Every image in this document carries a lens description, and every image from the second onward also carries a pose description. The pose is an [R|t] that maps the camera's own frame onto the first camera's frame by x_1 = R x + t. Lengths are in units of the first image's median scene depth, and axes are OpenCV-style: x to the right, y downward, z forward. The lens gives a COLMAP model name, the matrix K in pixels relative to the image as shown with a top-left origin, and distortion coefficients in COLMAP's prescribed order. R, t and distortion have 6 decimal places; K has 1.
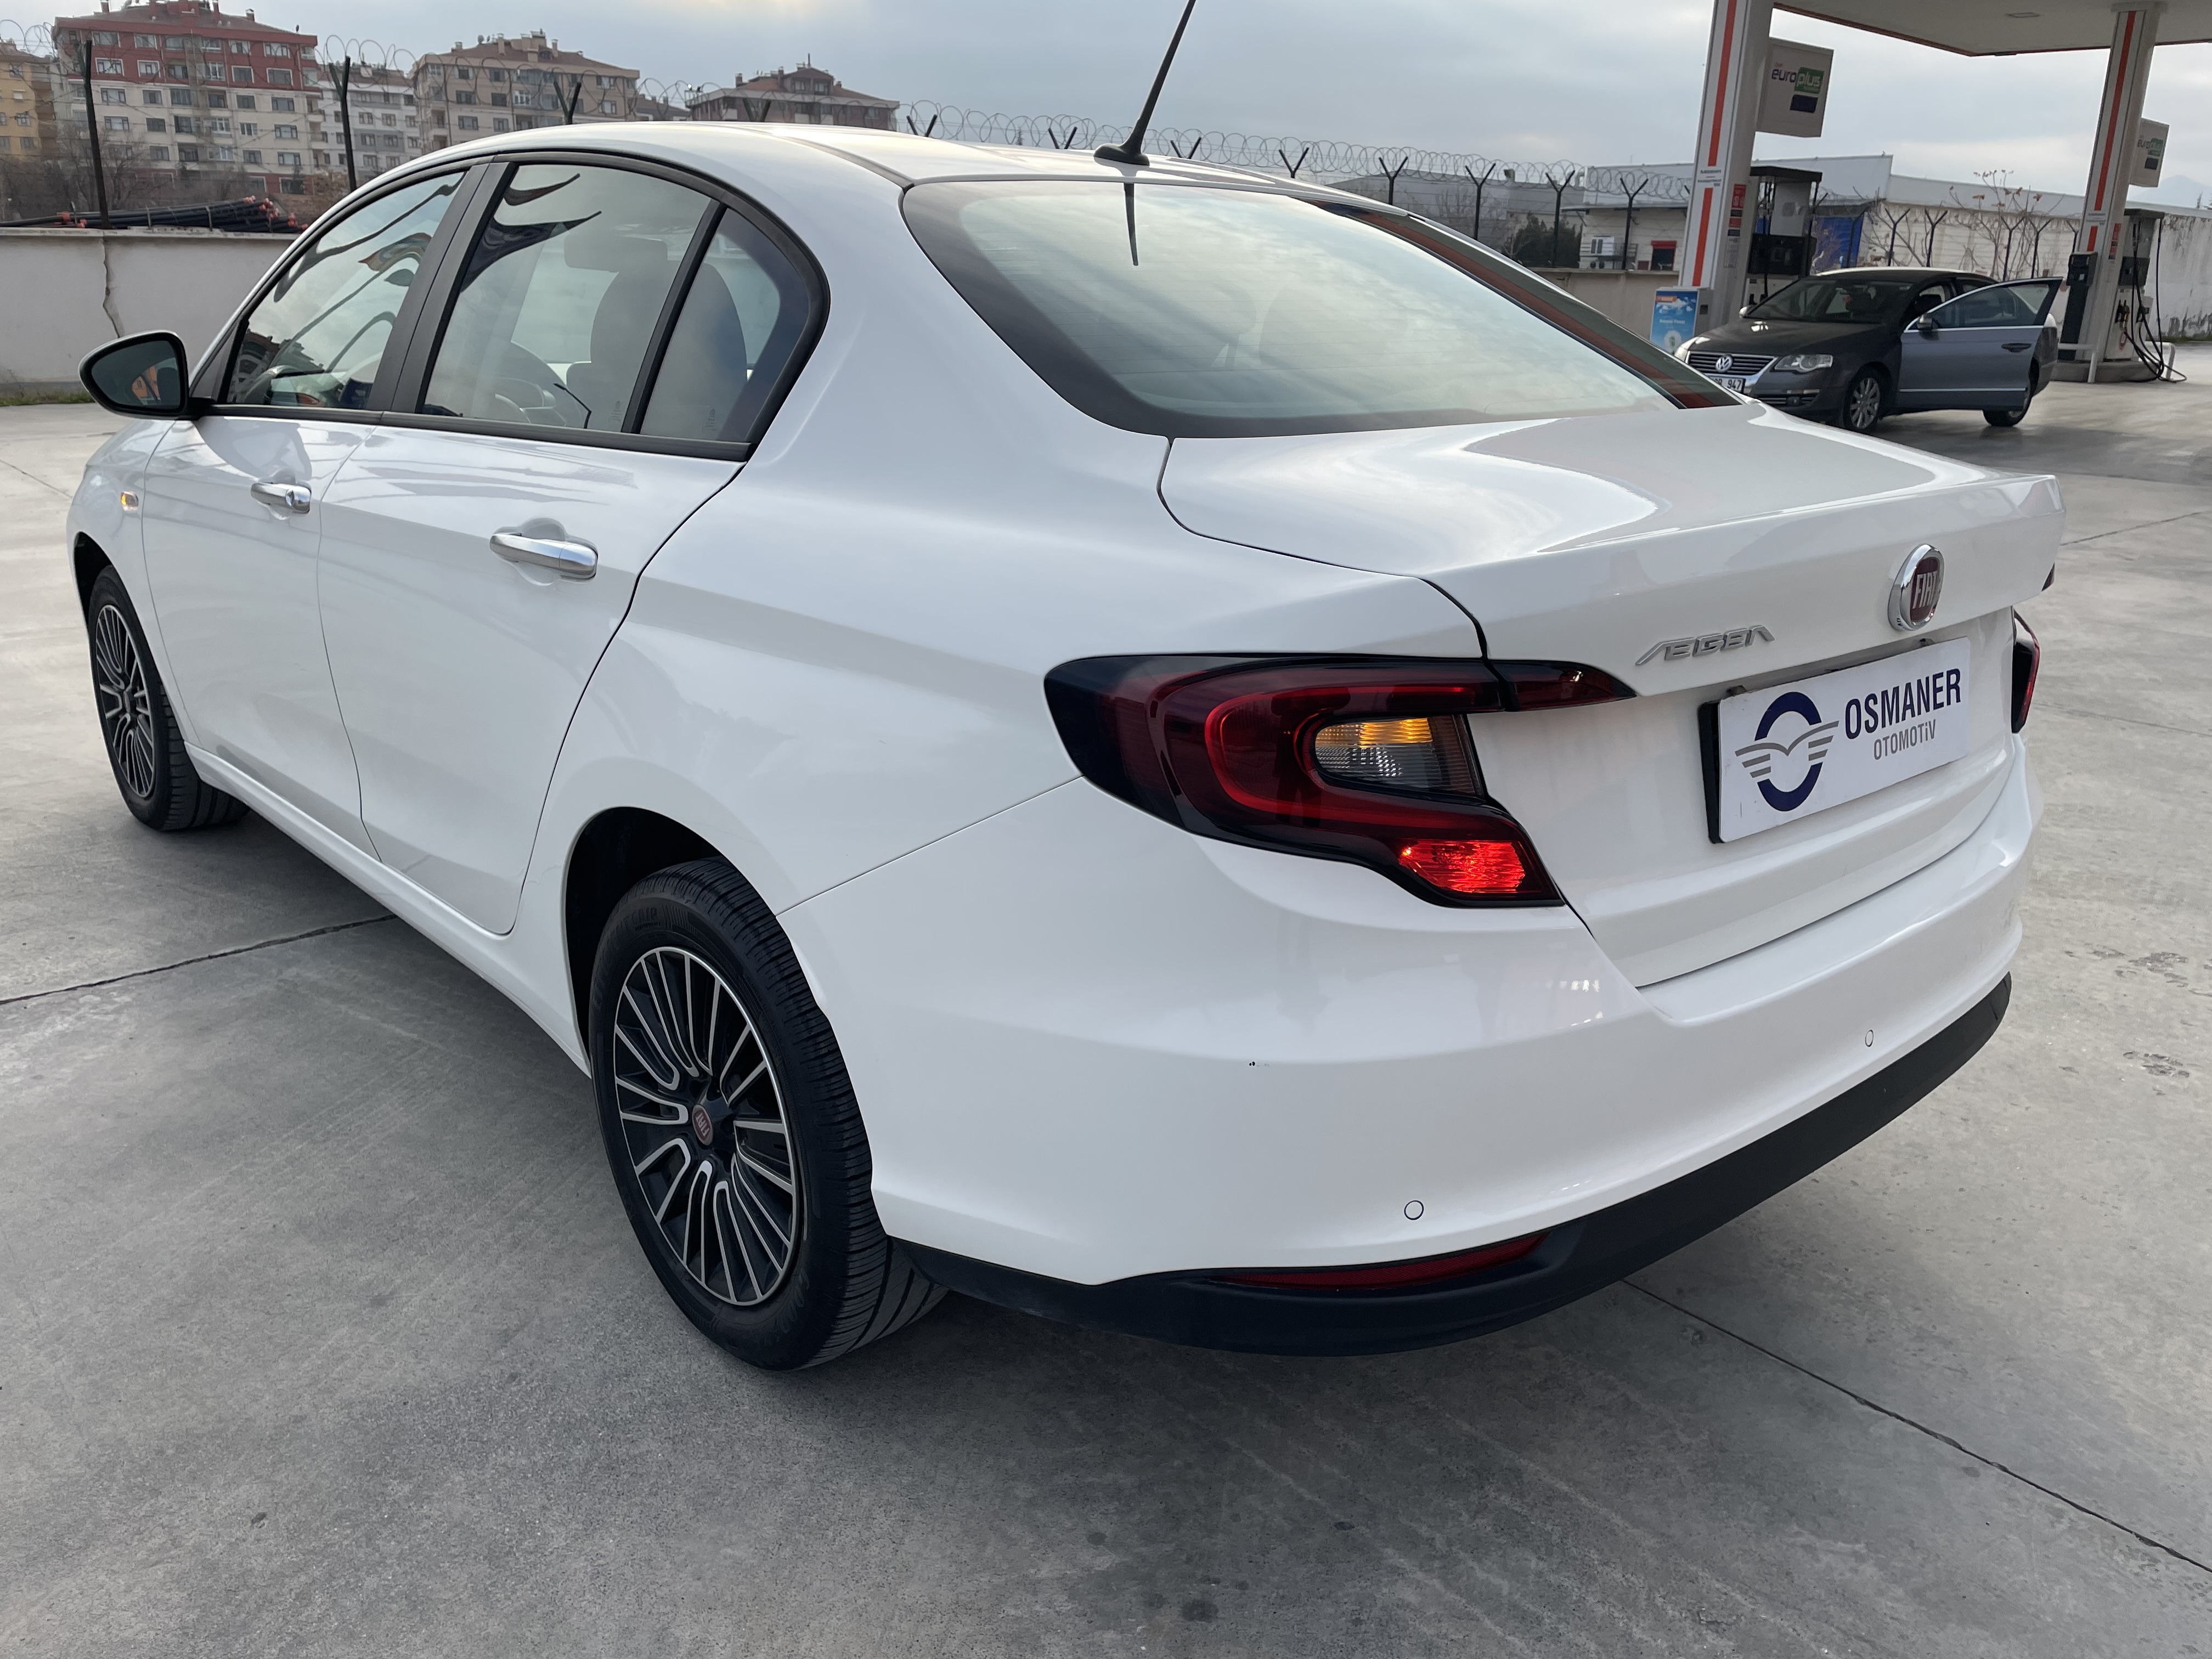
lens RADIAL K [[1660.9, 0, 1106.0], [0, 1660.9, 829.5], [0, 0, 1]] dist [0.090903, -0.118979]
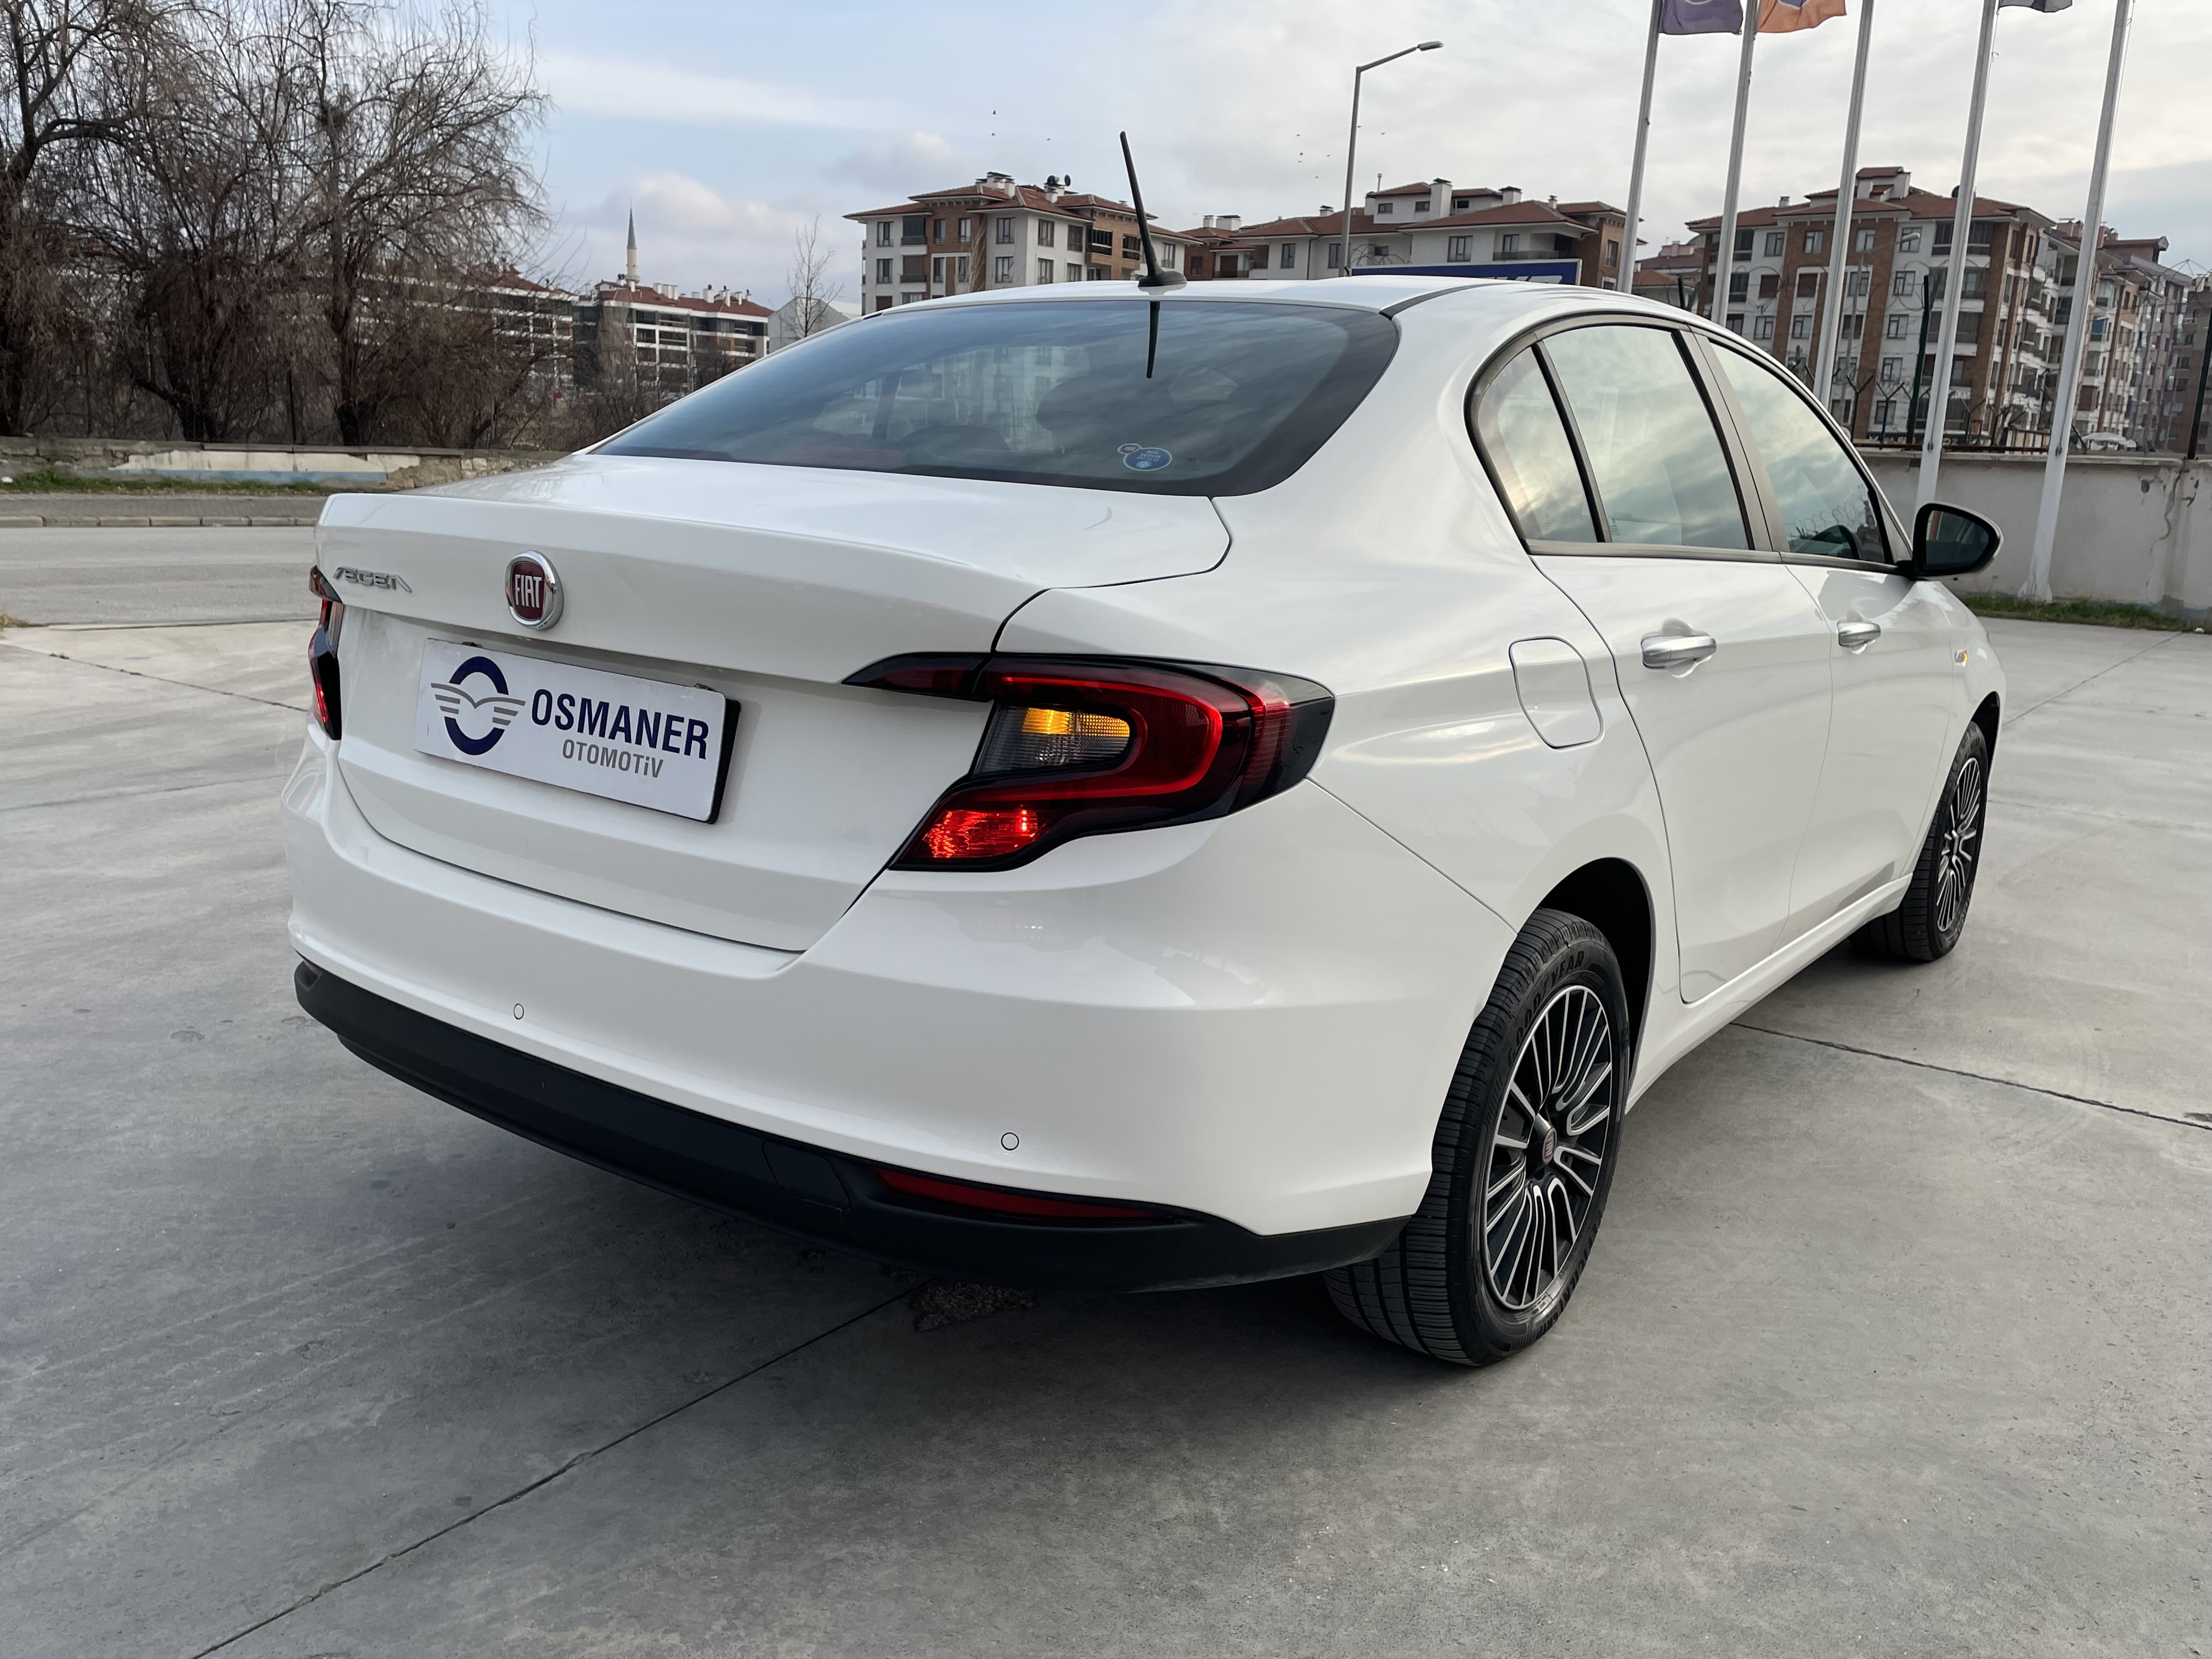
lens RADIAL K [[1748.4, 0, 1108.7], [0, 1748.4, 861.2], [0, 0, 1]] dist [0.092426, -0.124484]
pose [[0.215930, 0.212844, -0.952928, 1.468423], [-0.343625, 0.930083, 0.129877, -0.222484], [0.913945, 0.299406, 0.273971, 0.932987]]
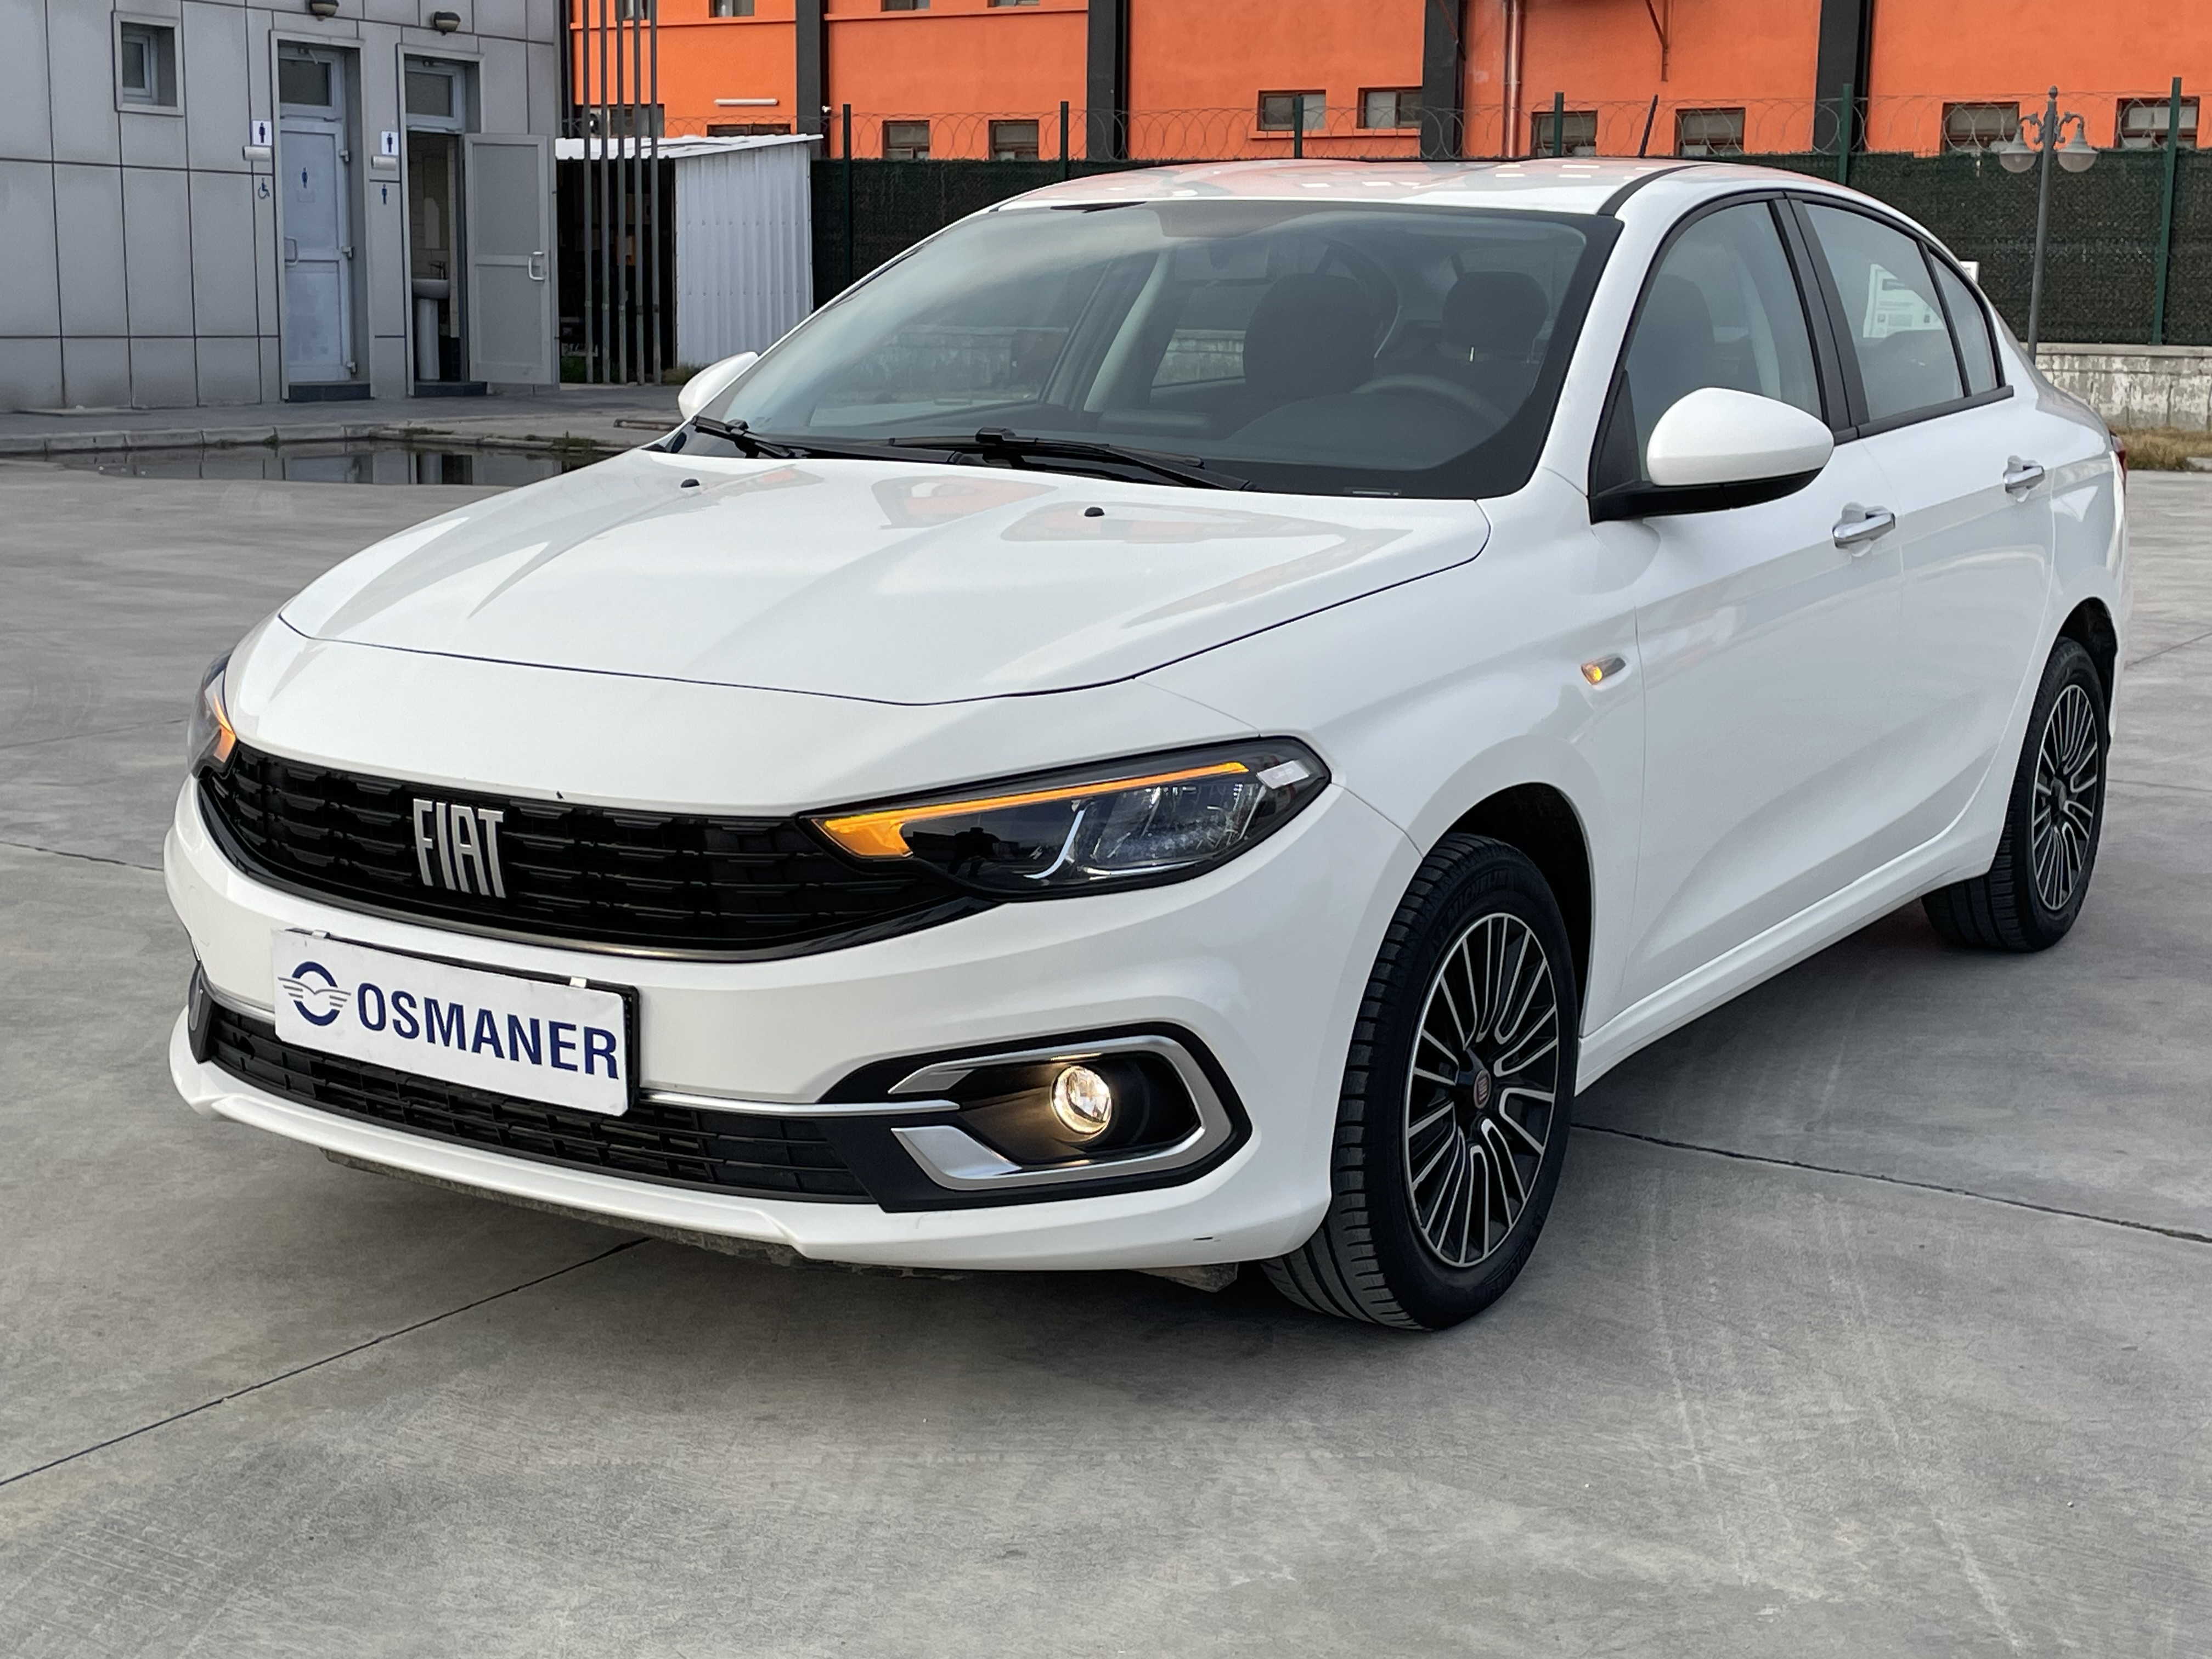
lens RADIAL K [[3033.3, 0, 1106.0], [0, 3033.3, 829.5], [0, 0, 1]] dist [0.154838, -0.360725]
pose [[-0.275365, -0.201473, 0.939991, -2.884044], [0.278715, 0.919065, 0.278636, -0.912025], [-0.920050, 0.338717, -0.196925, 2.536732]]
